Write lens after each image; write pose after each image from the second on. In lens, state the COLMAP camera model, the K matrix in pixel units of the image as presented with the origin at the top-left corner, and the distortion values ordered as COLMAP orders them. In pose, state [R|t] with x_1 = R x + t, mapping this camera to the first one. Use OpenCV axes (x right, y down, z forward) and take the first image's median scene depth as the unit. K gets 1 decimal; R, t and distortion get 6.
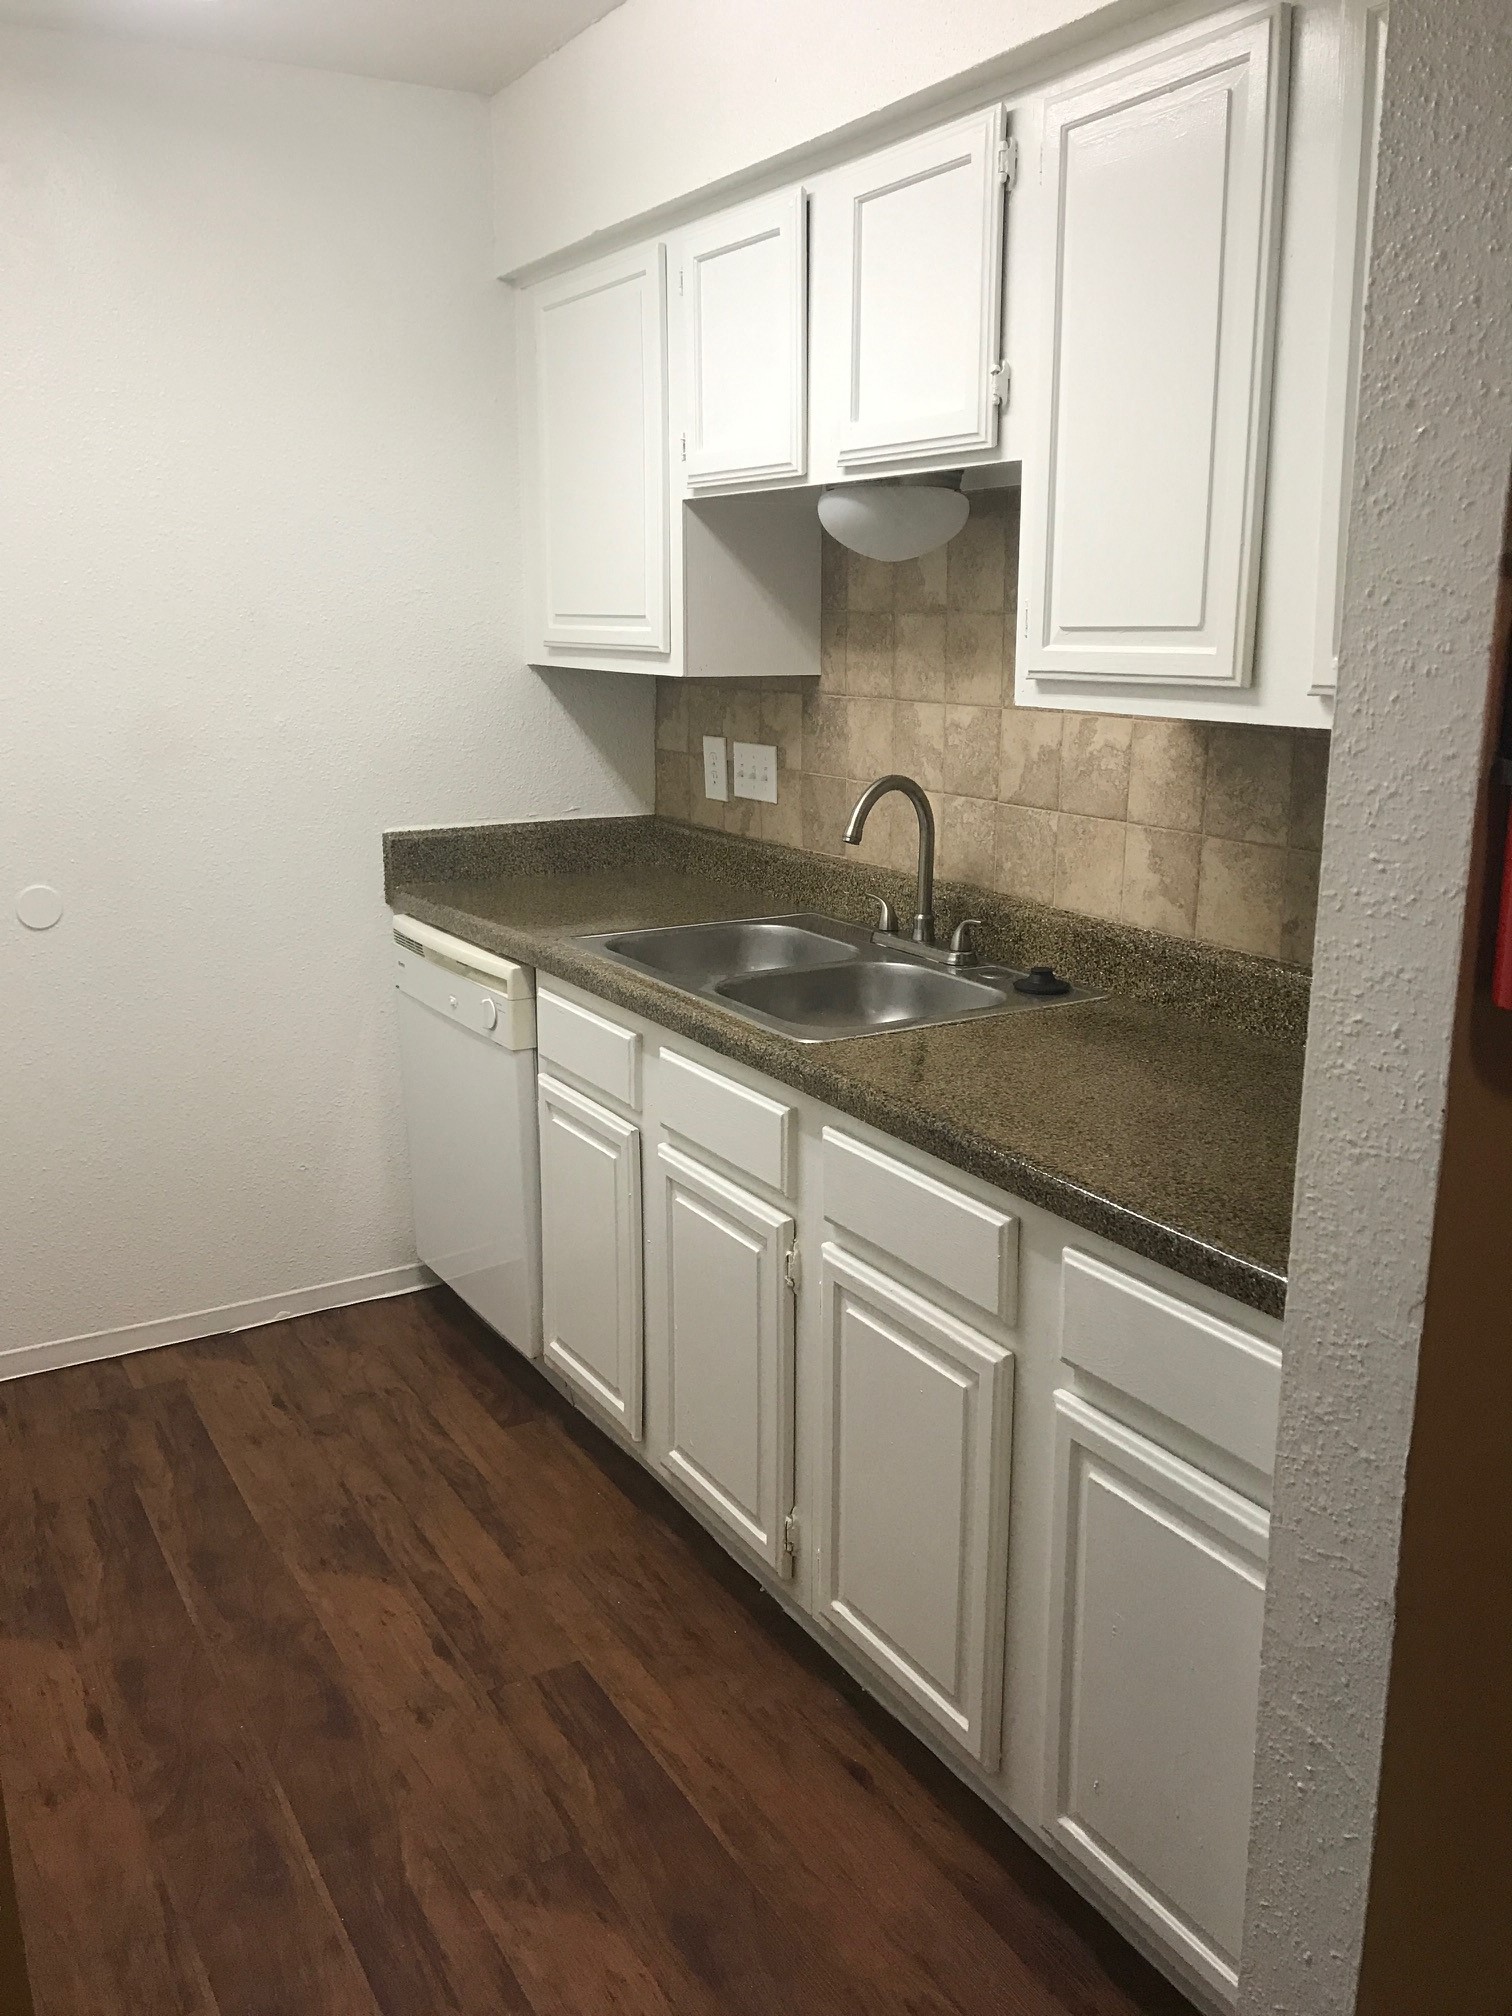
lens RADIAL K [[1682.9, 0, 756.0], [0, 1682.9, 1008.0], [0, 0, 1]] dist [0.045950, -0.004450]
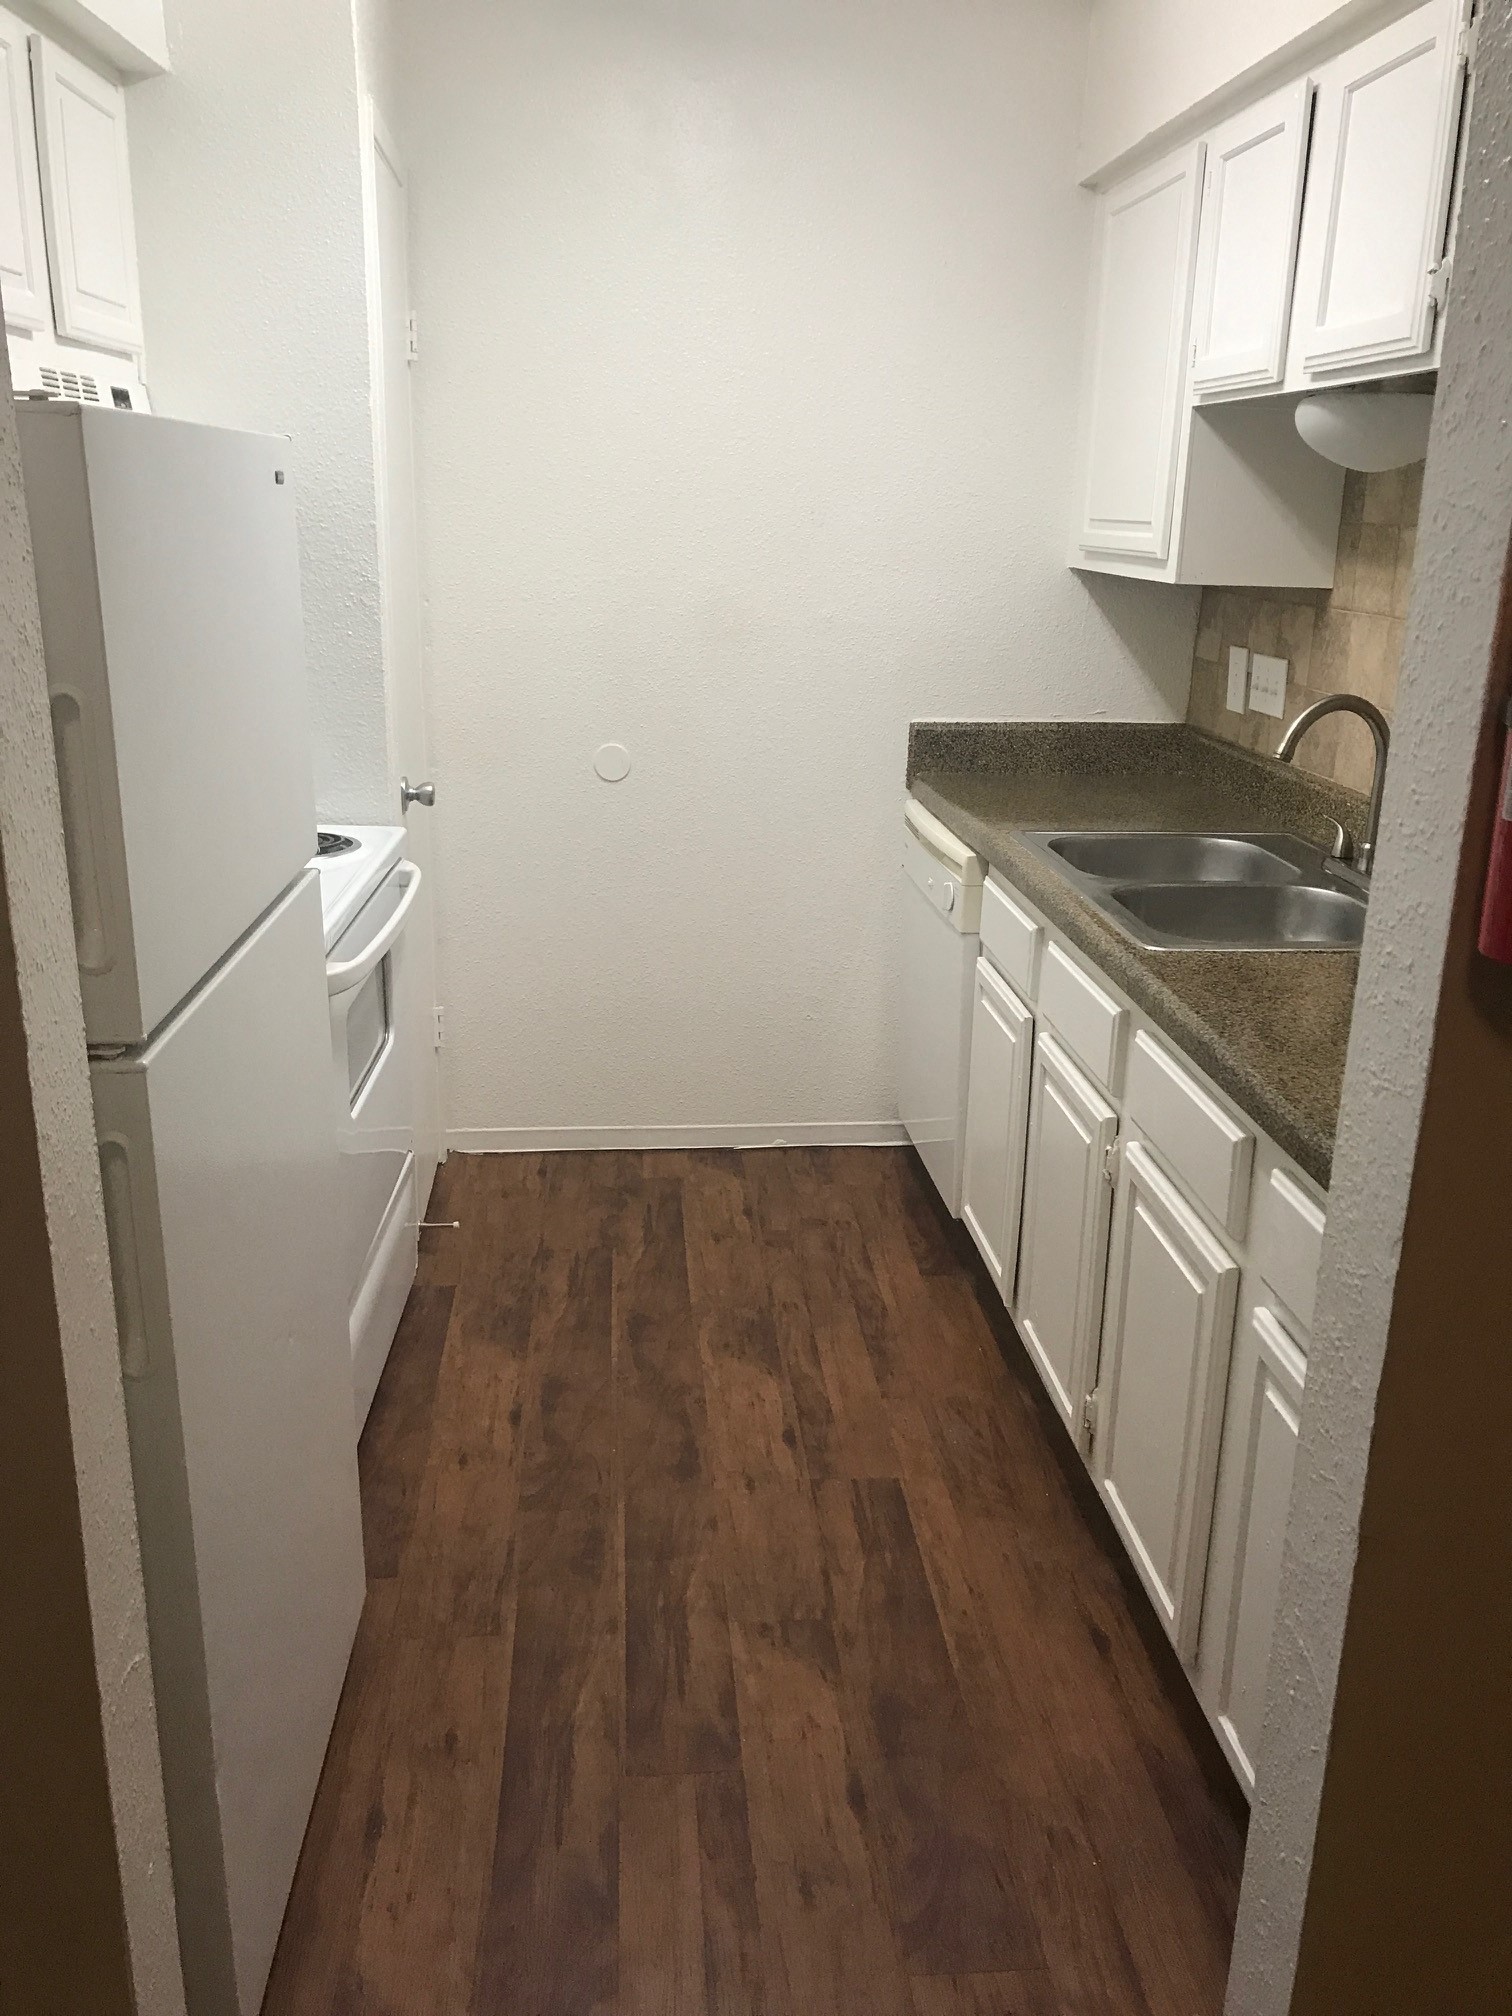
lens RADIAL K [[1671.0, 0, 756.0], [0, 1671.0, 1008.0], [0, 0, 1]] dist [0.069076, -0.061343]
pose [[0.899217, 0.145630, -0.412554, 0.200465], [-0.122364, 0.989057, 0.082425, 0.001700], [0.420043, -0.023637, 0.907196, -0.025705]]
